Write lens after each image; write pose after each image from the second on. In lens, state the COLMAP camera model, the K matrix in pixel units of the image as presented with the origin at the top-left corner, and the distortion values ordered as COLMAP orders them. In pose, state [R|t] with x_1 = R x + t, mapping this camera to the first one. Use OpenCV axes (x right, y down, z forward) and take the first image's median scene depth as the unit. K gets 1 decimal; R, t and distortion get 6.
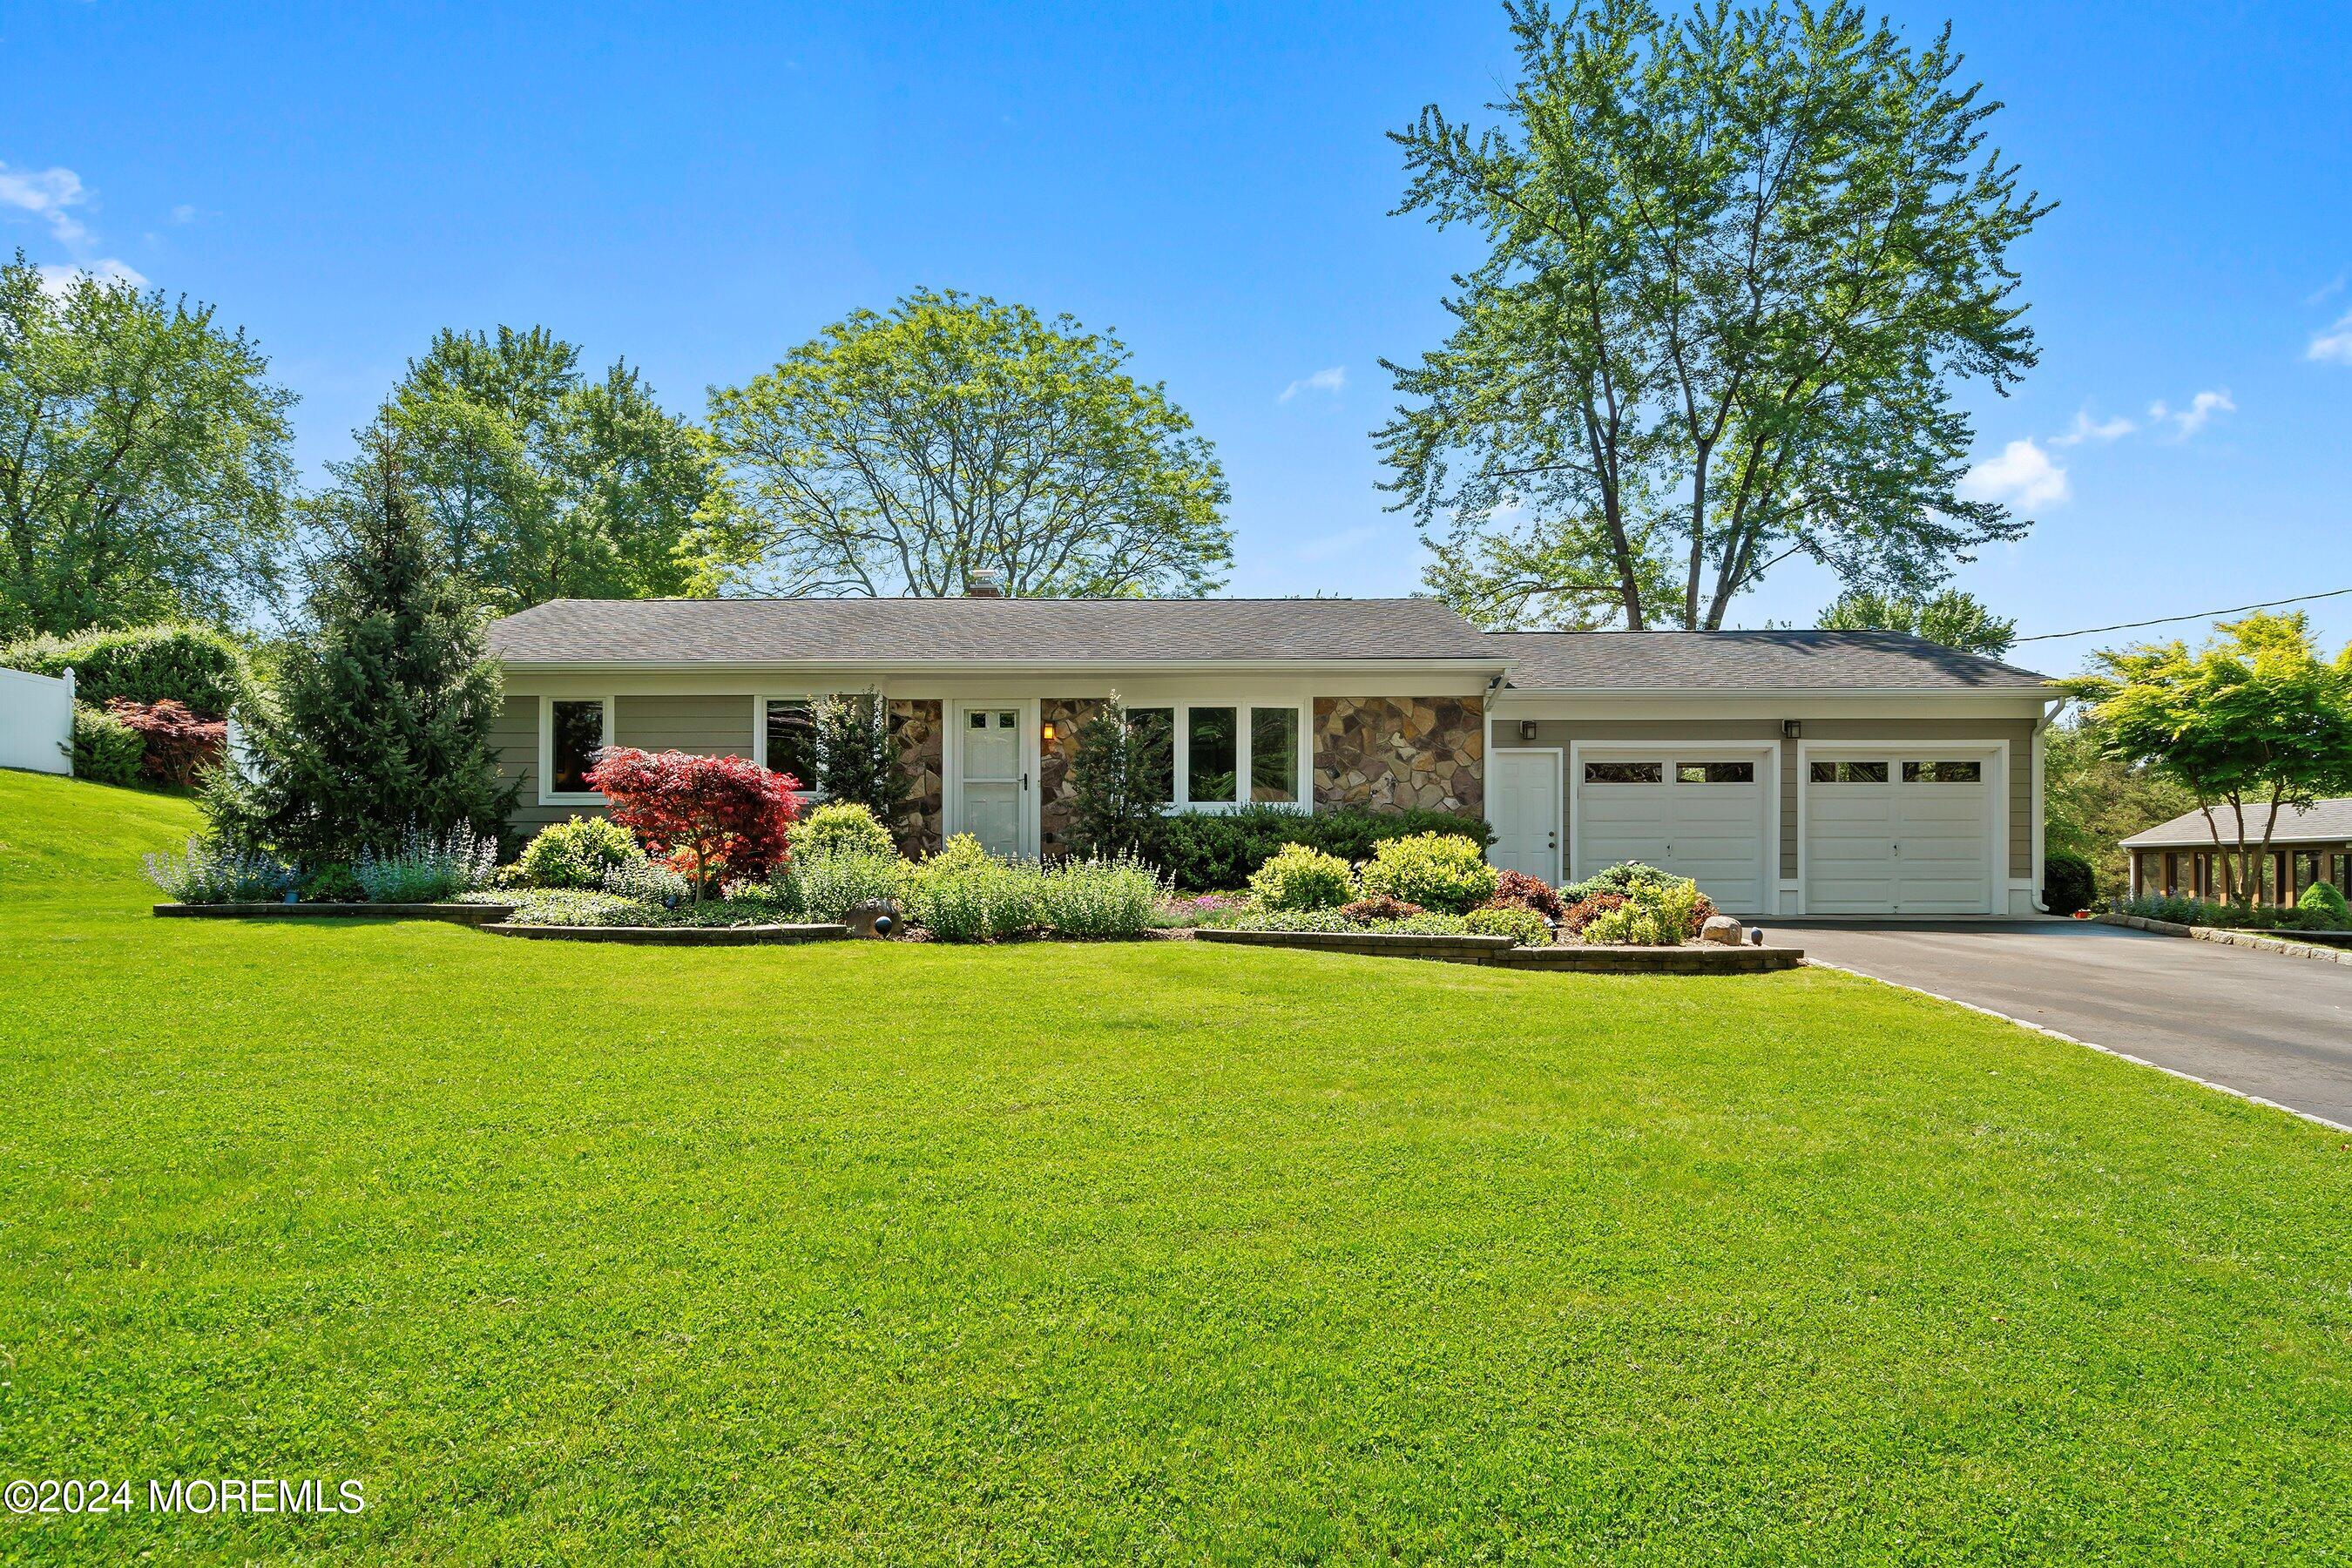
lens RADIAL K [[1216.3, 0, 1176.9], [0, 1216.3, 827.2], [0, 0, 1]] dist [-0.004296, -0.000243]
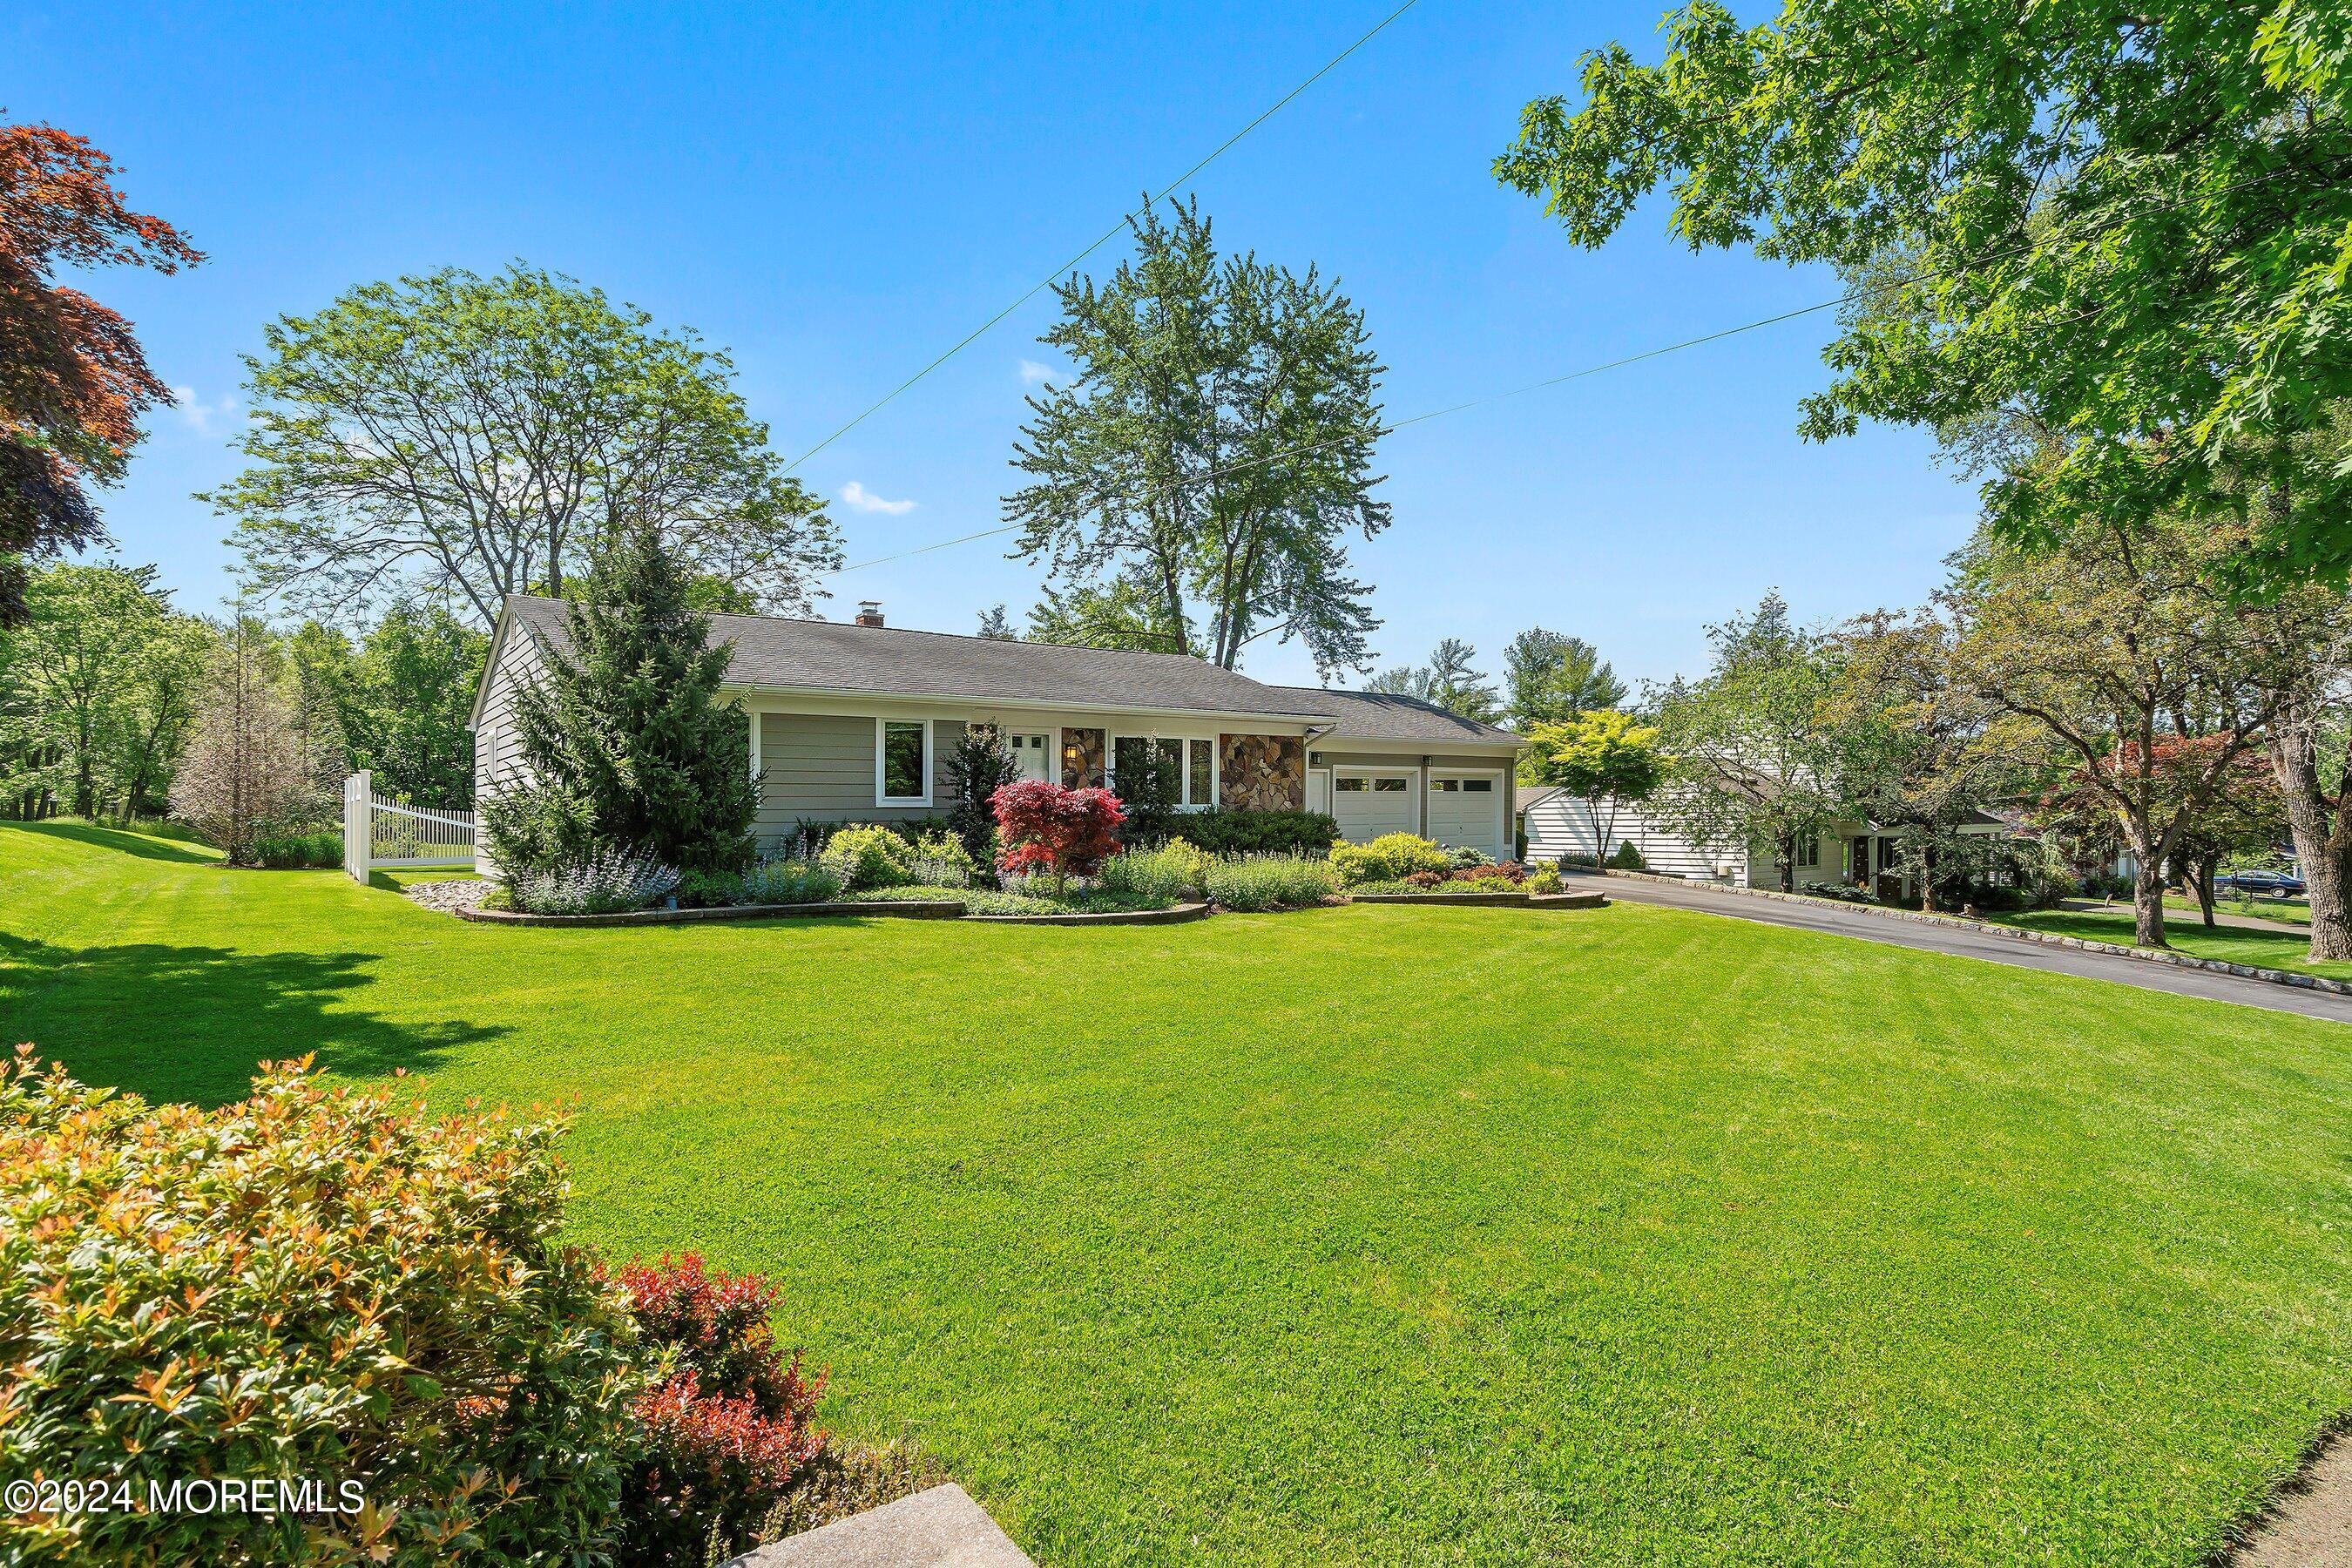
lens RADIAL K [[1203.7, 0, 1176.0], [0, 1203.7, 784.0], [0, 0, 1]] dist [-0.035597, -0.000055]
pose [[0.786999, 0.009031, 0.616888, -0.825062], [0.001892, 0.999853, -0.017052, -0.019868], [-0.616951, 0.014587, 0.786867, -0.125050]]
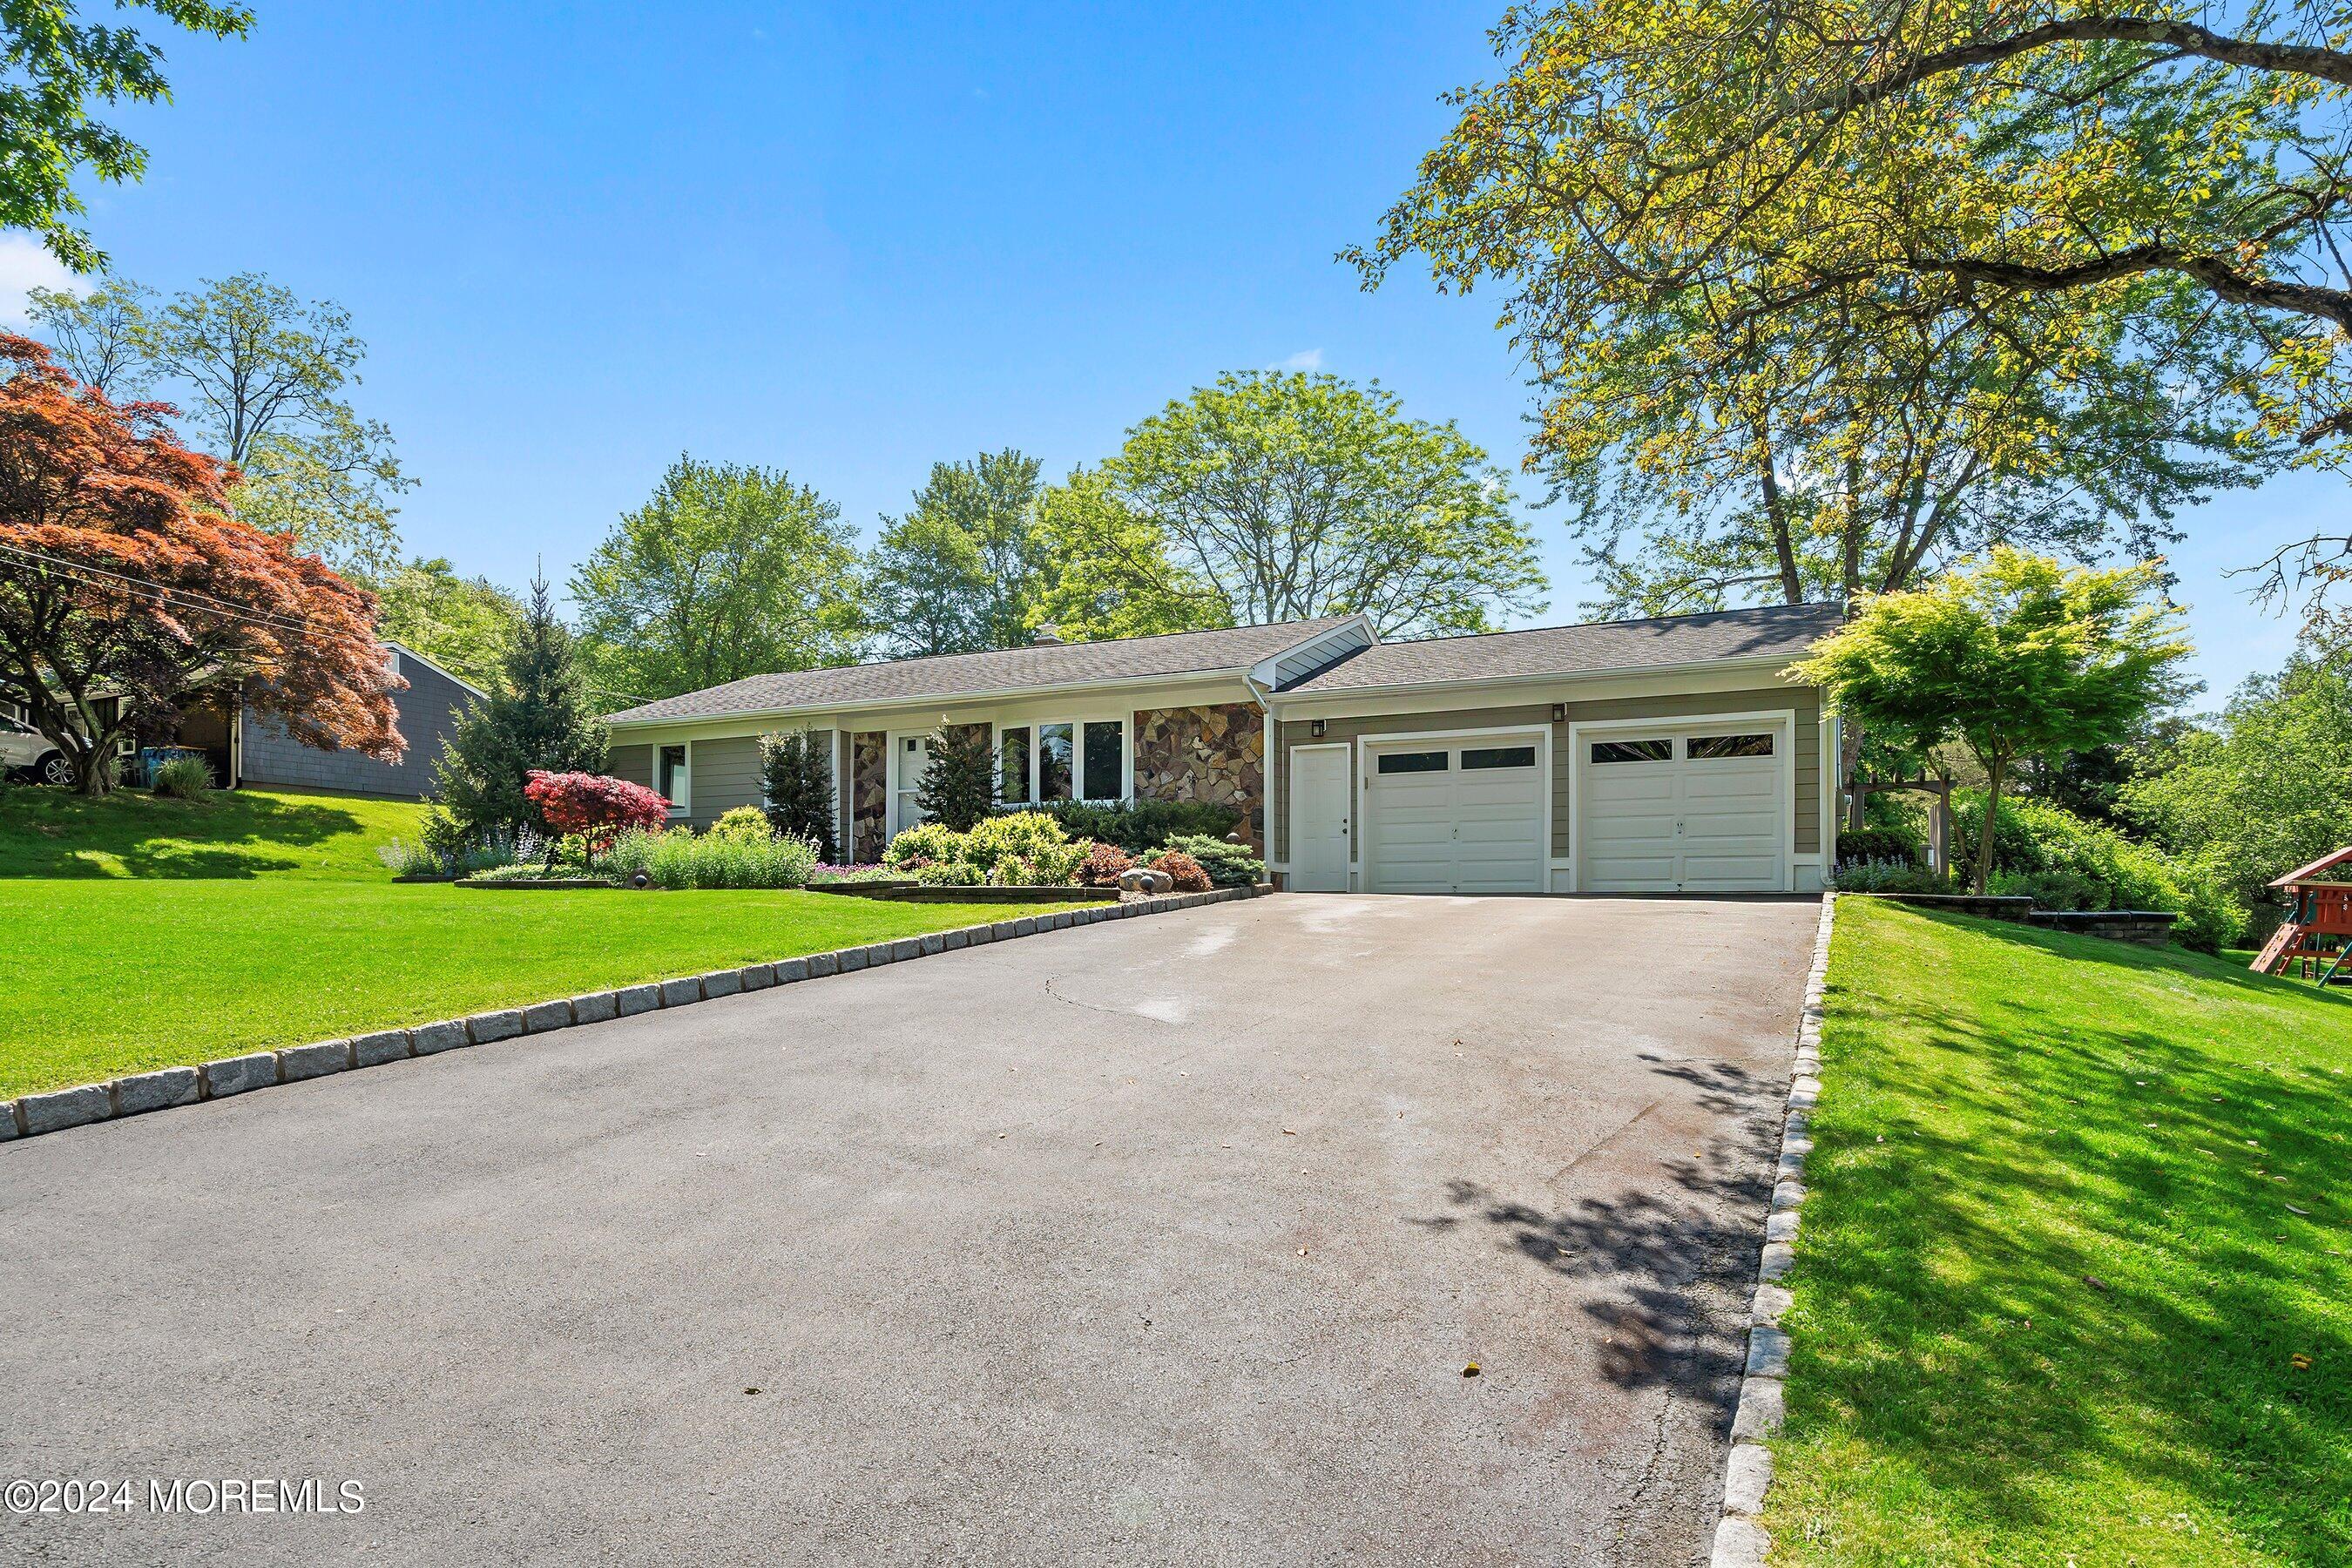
lens RADIAL K [[1216.3, 0, 1176.9], [0, 1216.3, 827.2], [0, 0, 1]] dist [-0.004296, -0.000243]
pose [[0.910672, -0.024333, -0.412412, 0.633593], [0.009145, 0.999207, -0.038763, 0.053586], [0.413028, 0.031529, 0.910172, -0.072248]]
